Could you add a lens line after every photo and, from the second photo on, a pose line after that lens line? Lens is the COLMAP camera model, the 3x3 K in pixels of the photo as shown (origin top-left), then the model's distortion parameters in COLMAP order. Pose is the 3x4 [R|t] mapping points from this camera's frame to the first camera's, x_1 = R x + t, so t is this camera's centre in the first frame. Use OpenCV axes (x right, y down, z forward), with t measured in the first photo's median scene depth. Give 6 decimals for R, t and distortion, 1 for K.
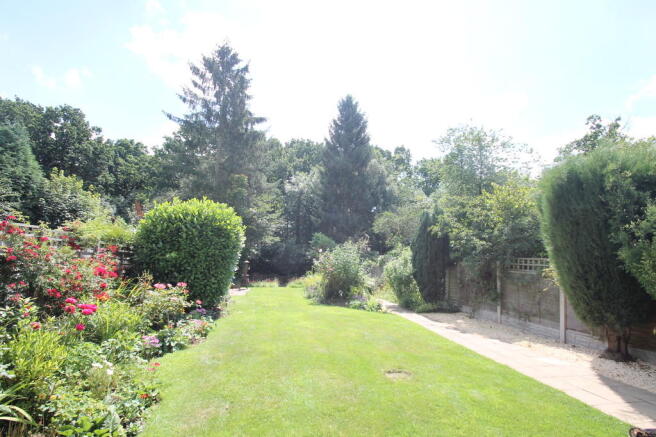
lens RADIAL K [[310.4, 0, 328.0], [0, 310.4, 218.5], [0, 0, 1]] dist [-0.000741, -0.000327]
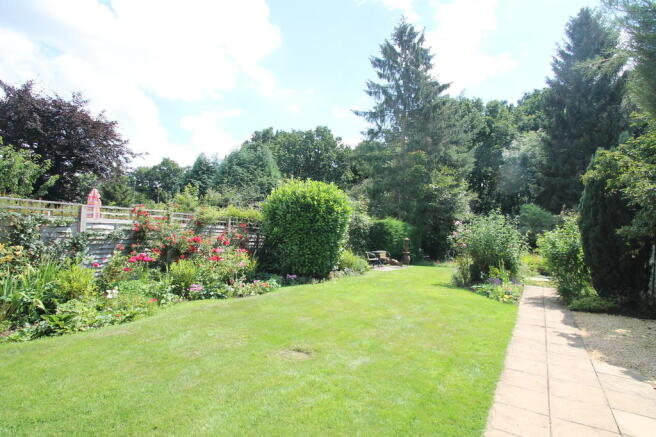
lens RADIAL K [[309.6, 0, 328.0], [0, 309.6, 218.5], [0, 0, 1]] dist [0.000025, -0.012694]
pose [[0.710816, -0.056005, -0.701145, 0.161027], [0.092888, 0.995569, 0.014646, 0.023996], [0.697218, -0.075538, 0.712868, 0.085241]]
